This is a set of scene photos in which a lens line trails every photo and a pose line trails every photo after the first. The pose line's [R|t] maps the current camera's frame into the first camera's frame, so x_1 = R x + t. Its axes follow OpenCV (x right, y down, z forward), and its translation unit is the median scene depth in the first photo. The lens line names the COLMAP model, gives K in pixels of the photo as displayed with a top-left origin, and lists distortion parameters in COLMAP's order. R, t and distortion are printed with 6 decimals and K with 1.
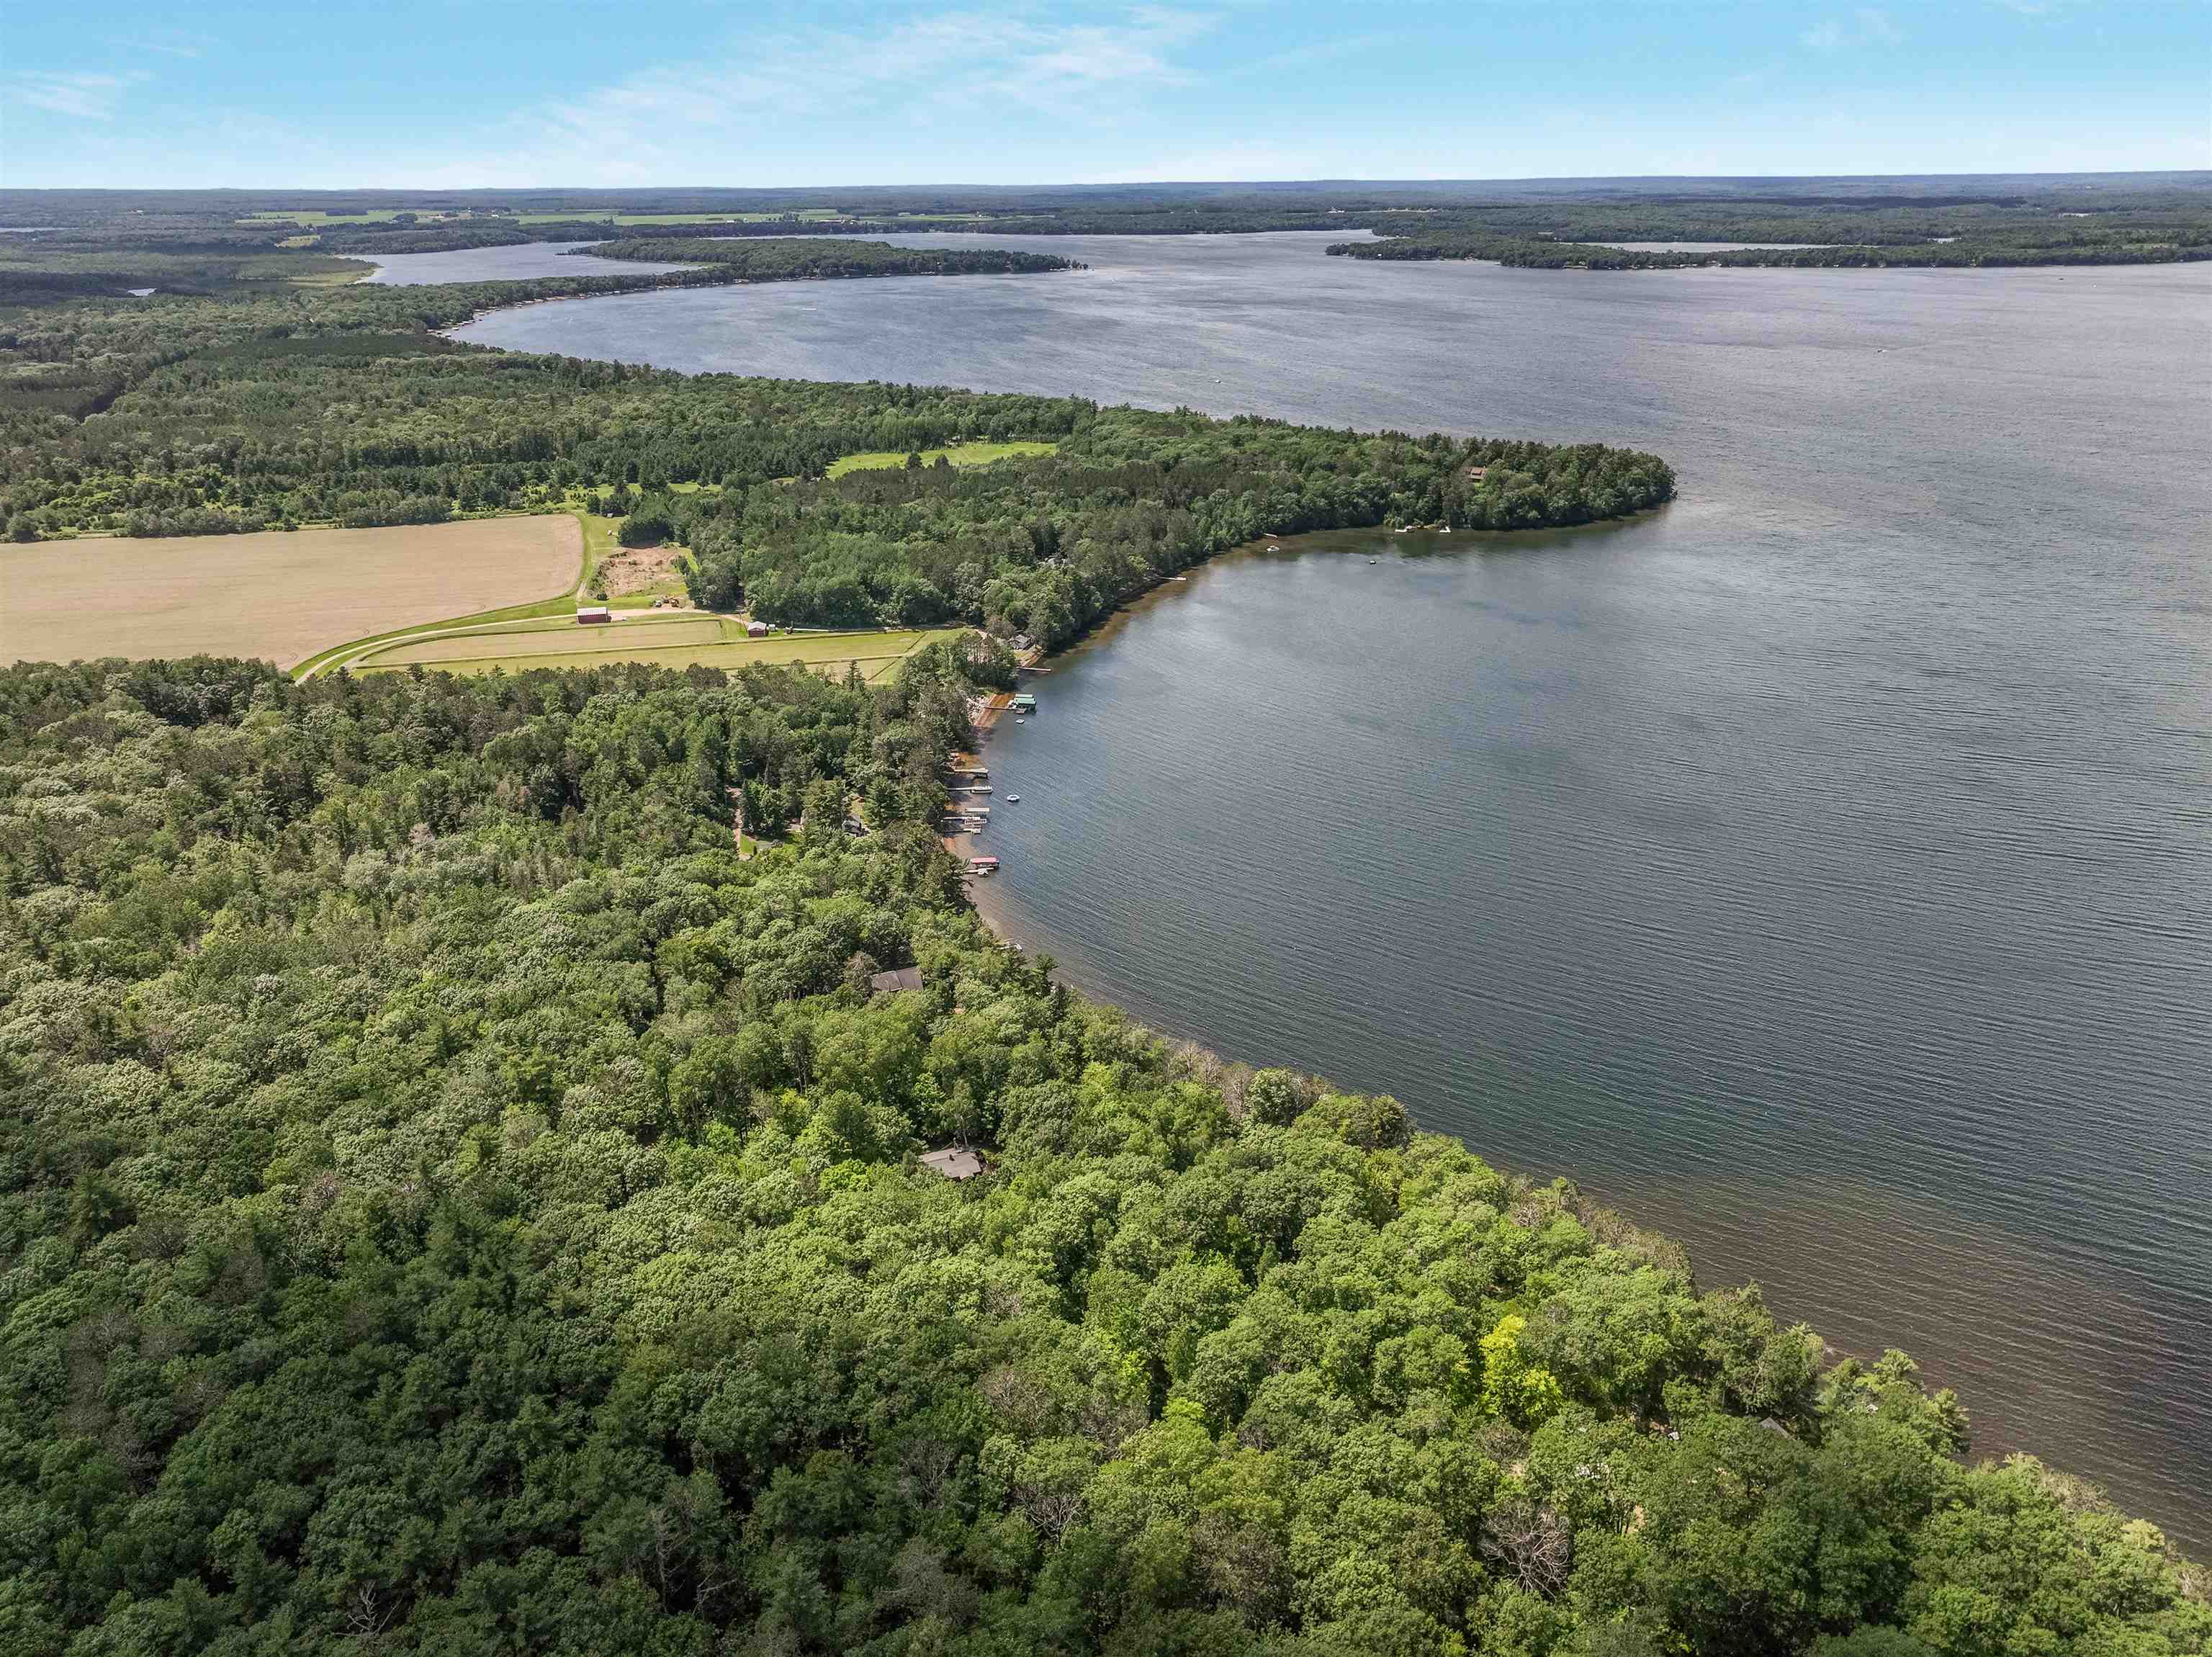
lens RADIAL K [[1596.0, 0, 1123.8], [0, 1596.0, 828.7], [0, 0, 1]] dist [-0.016749, 0.037737]
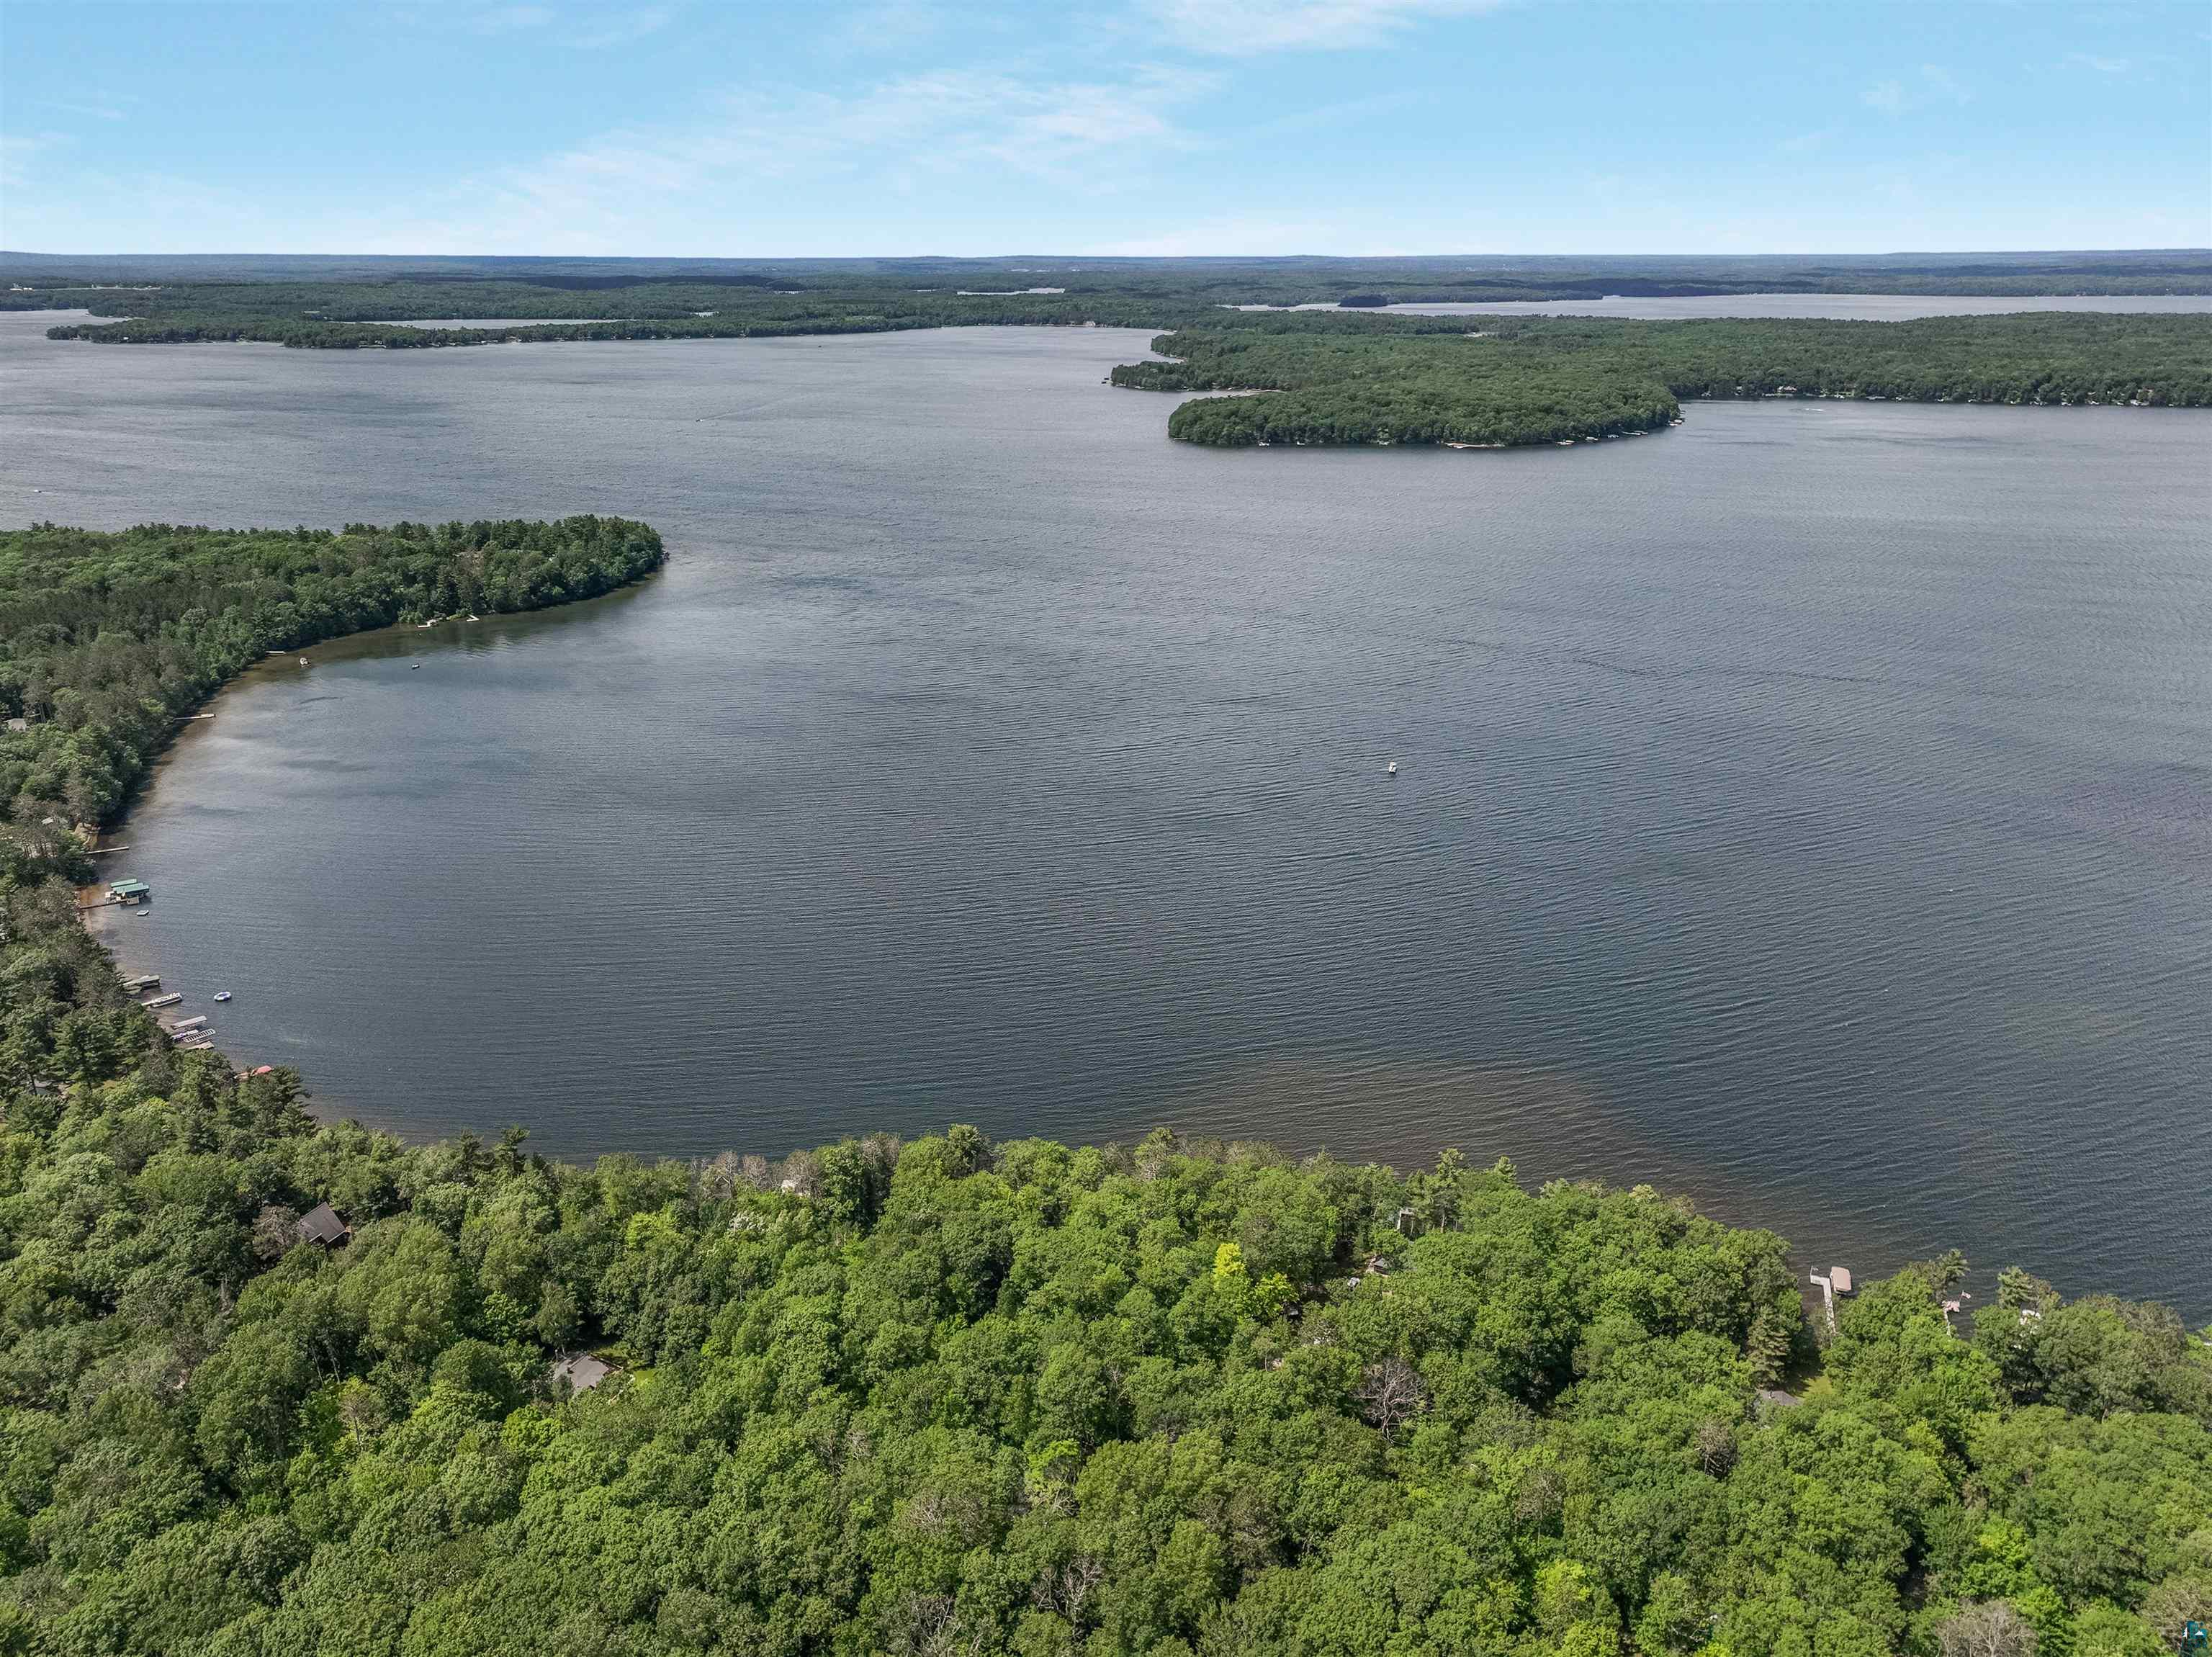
lens RADIAL K [[1596.0, 0, 1123.8], [0, 1596.0, 828.7], [0, 0, 1]] dist [-0.016749, 0.037737]
pose [[0.725768, -0.223816, 0.650513, -0.147112], [0.252271, 0.966311, 0.051014, -0.016405], [-0.640015, 0.127081, 0.757780, 0.048913]]
